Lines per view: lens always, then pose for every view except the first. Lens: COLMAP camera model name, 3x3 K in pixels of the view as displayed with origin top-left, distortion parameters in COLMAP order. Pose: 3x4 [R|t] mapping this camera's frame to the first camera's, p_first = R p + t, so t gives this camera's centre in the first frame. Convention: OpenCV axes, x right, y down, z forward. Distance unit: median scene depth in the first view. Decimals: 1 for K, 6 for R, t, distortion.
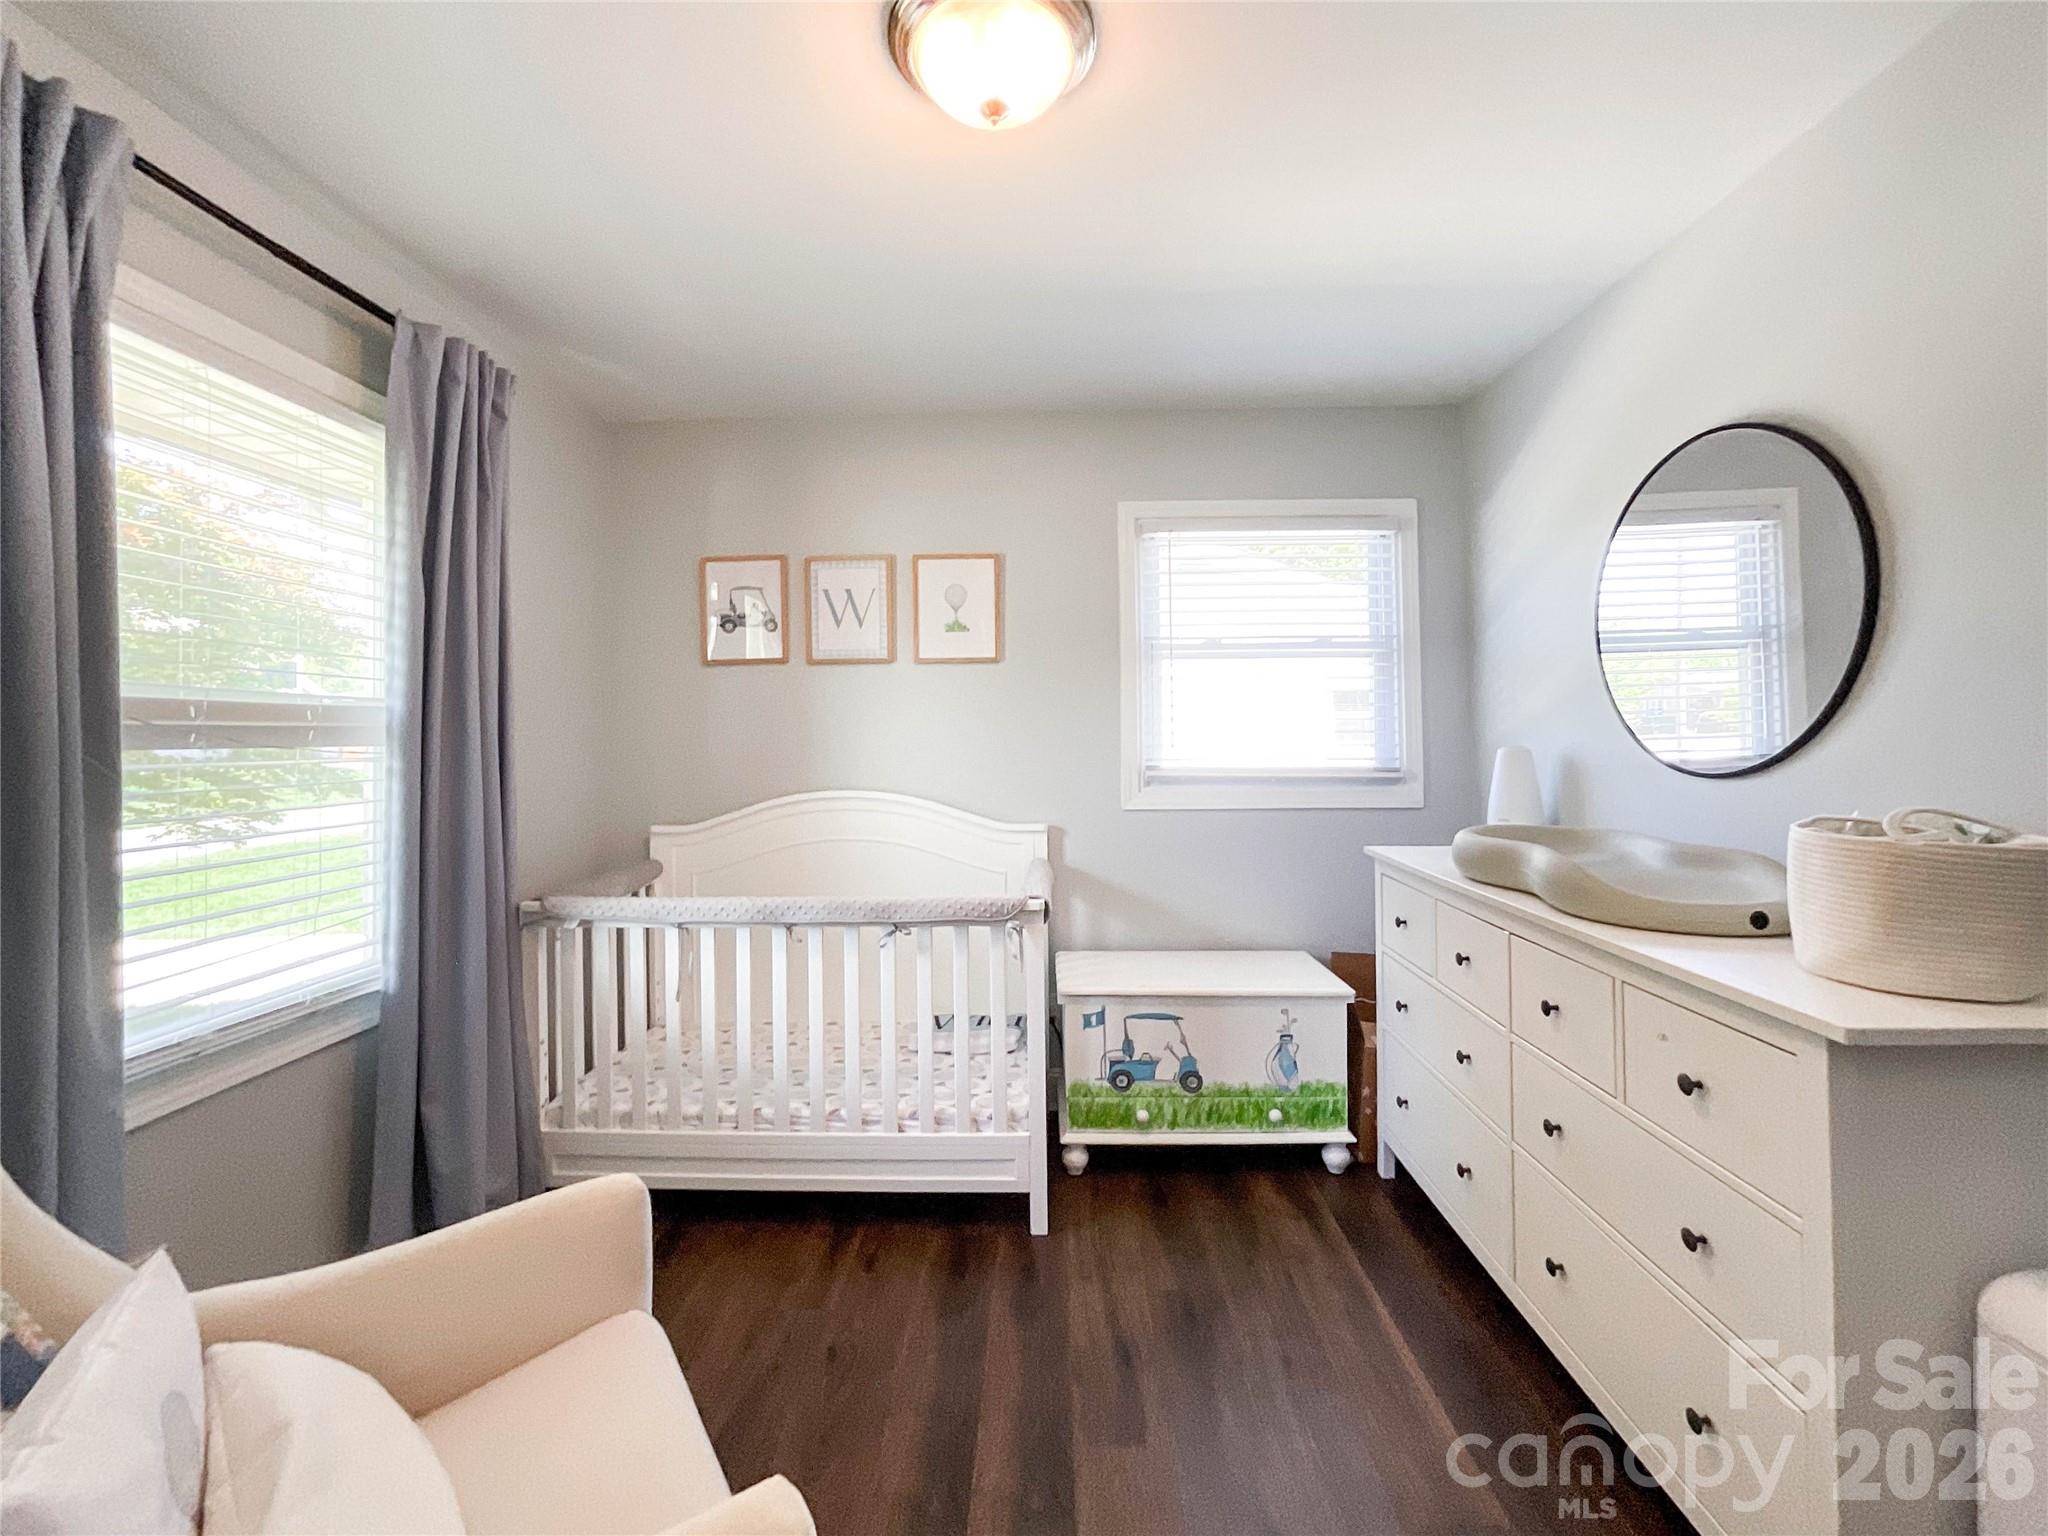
lens RADIAL K [[900.7, 0, 1029.3], [0, 900.7, 703.6], [0, 0, 1]] dist [-0.017231, 0.009247]
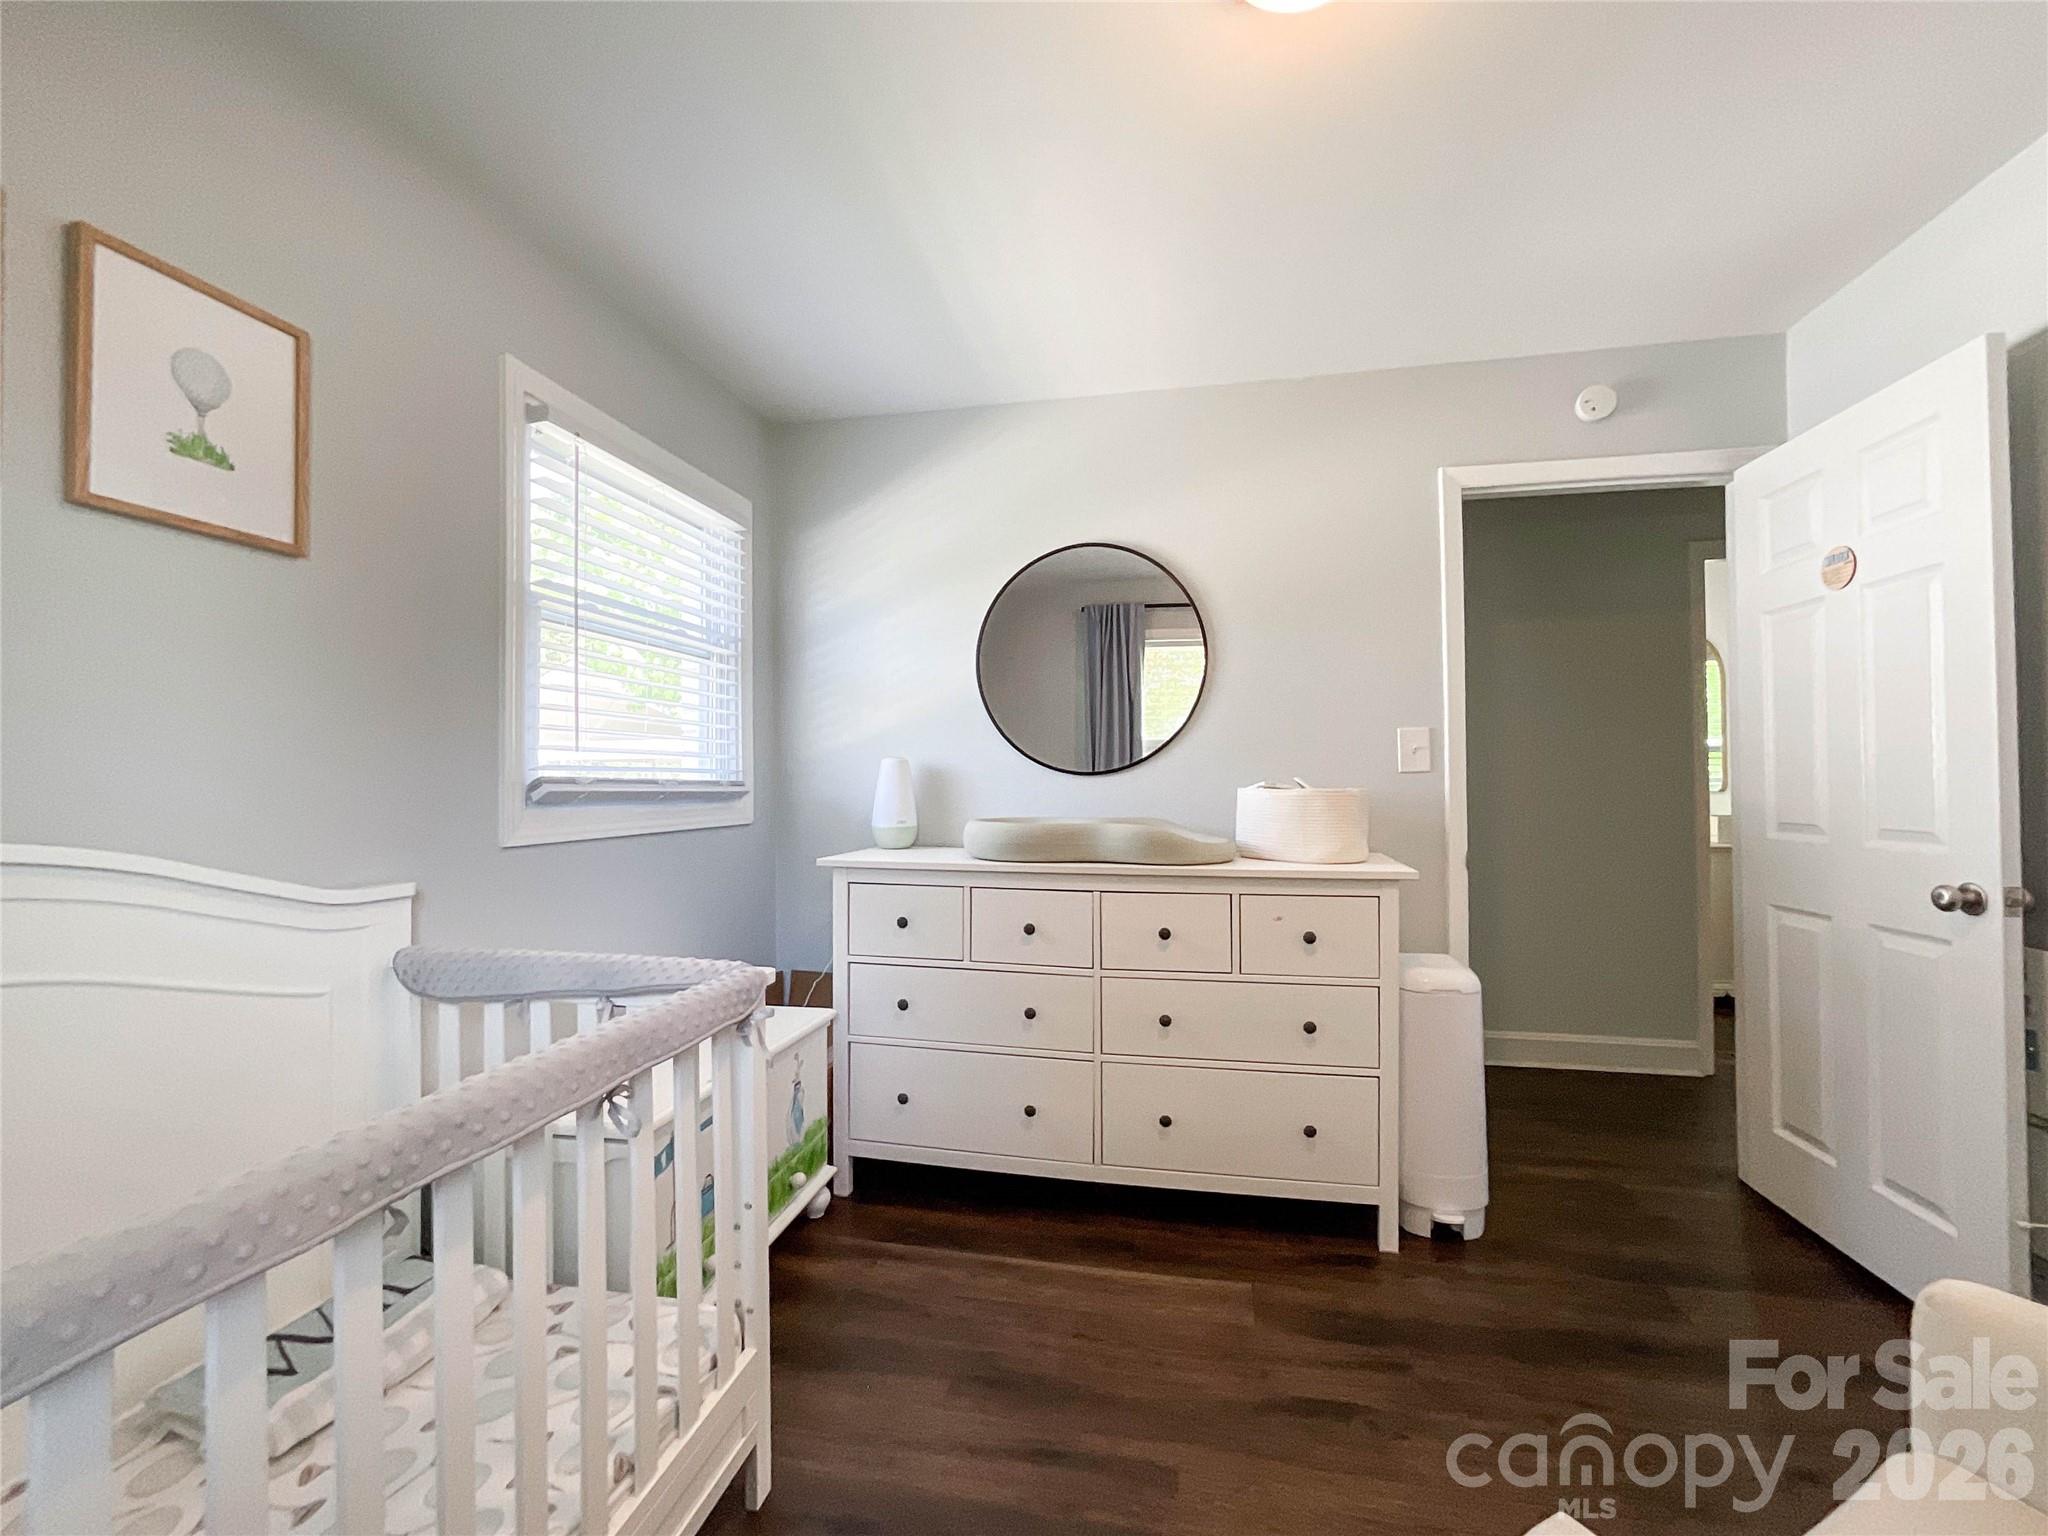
lens RADIAL K [[856.6, 0, 1034.4], [0, 856.6, 763.5], [0, 0, 1]] dist [-0.001609, 0.000257]
pose [[0.182958, 0.026960, 0.982751, -0.410746], [-0.023808, 0.999452, -0.022986, 0.065471], [-0.982832, -0.019192, 0.183500, 0.535218]]
